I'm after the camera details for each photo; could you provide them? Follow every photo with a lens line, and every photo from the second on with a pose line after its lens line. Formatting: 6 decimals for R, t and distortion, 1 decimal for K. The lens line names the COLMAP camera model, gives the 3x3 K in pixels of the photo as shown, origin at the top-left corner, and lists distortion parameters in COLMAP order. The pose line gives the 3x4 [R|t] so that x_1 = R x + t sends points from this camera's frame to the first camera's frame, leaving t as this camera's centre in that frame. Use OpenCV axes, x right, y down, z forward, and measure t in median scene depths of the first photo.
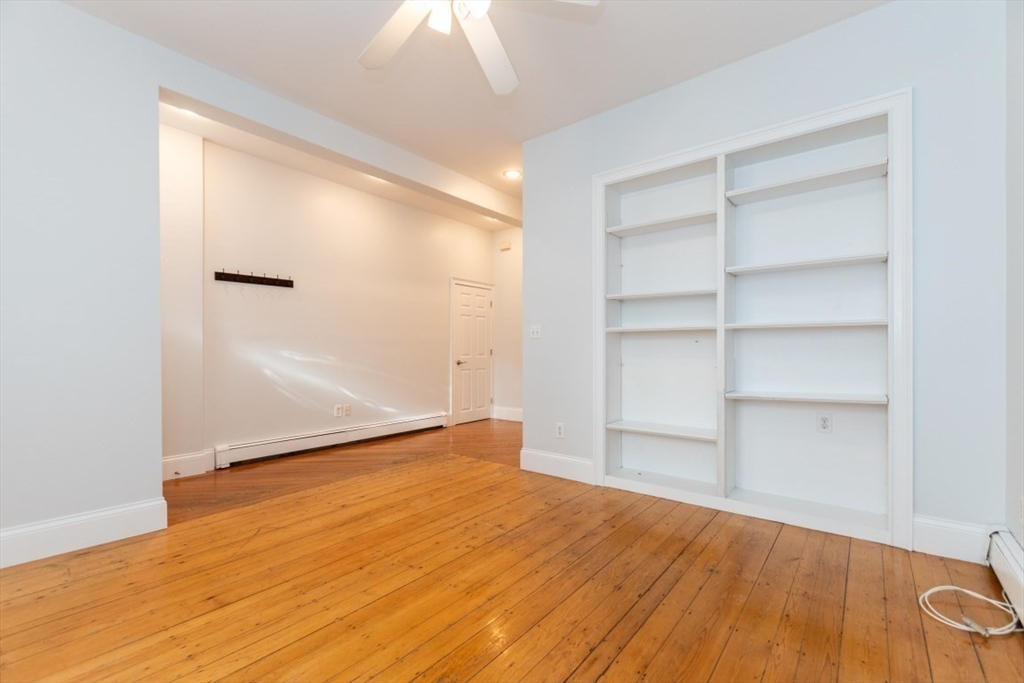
lens RADIAL K [[441.2, 0, 513.5], [0, 441.2, 351.9], [0, 0, 1]] dist [0.008844, -0.004251]
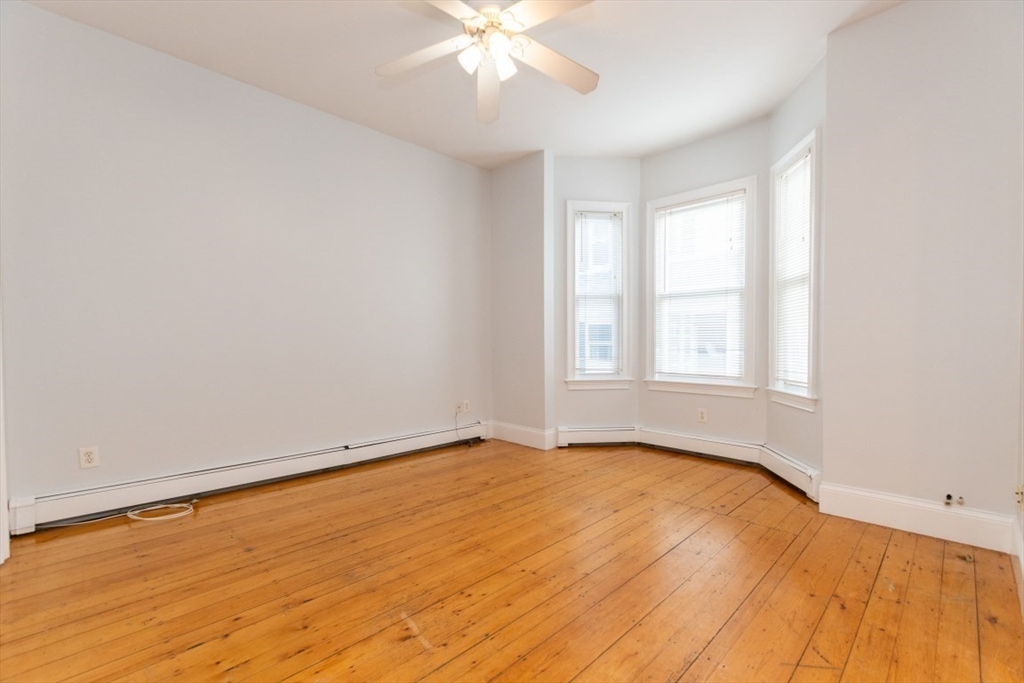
lens RADIAL K [[441.2, 0, 513.5], [0, 441.2, 351.9], [0, 0, 1]] dist [0.008844, -0.004251]
pose [[-0.993431, 0.002635, 0.114404, -0.225360], [0.006016, 0.999555, 0.029218, -0.005804], [-0.114276, 0.029714, -0.993005, 1.458124]]
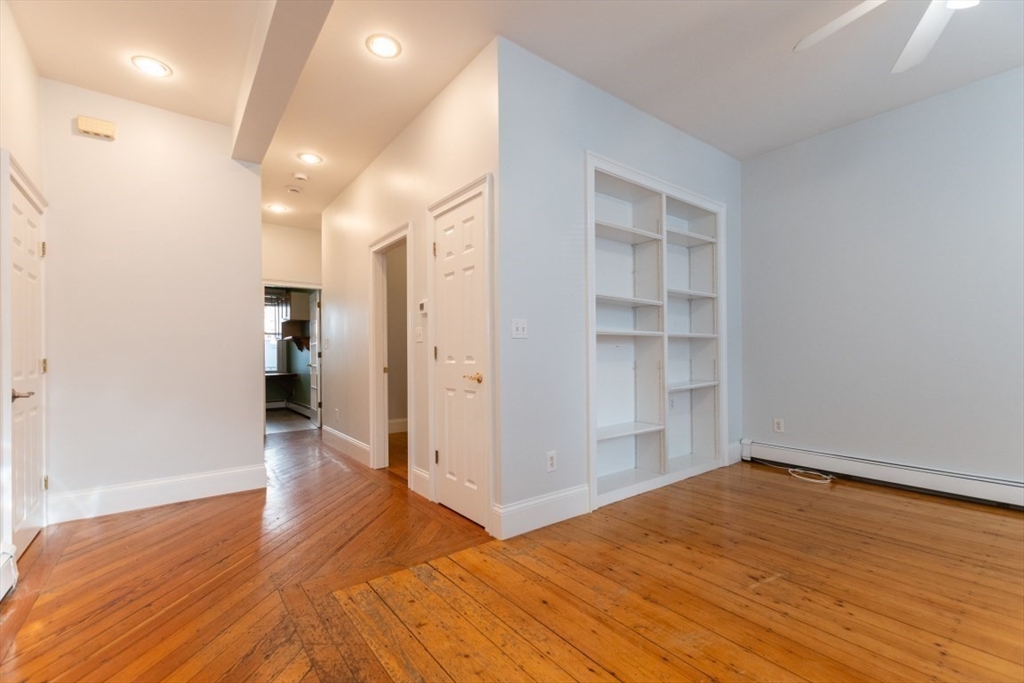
lens RADIAL K [[441.2, 0, 513.5], [0, 441.2, 351.9], [0, 0, 1]] dist [0.008844, -0.004251]
pose [[0.238934, 0.004415, 0.971026, -0.831844], [0.015505, 0.999845, -0.008362, -0.004674], [-0.970912, 0.017054, 0.238828, 1.137826]]
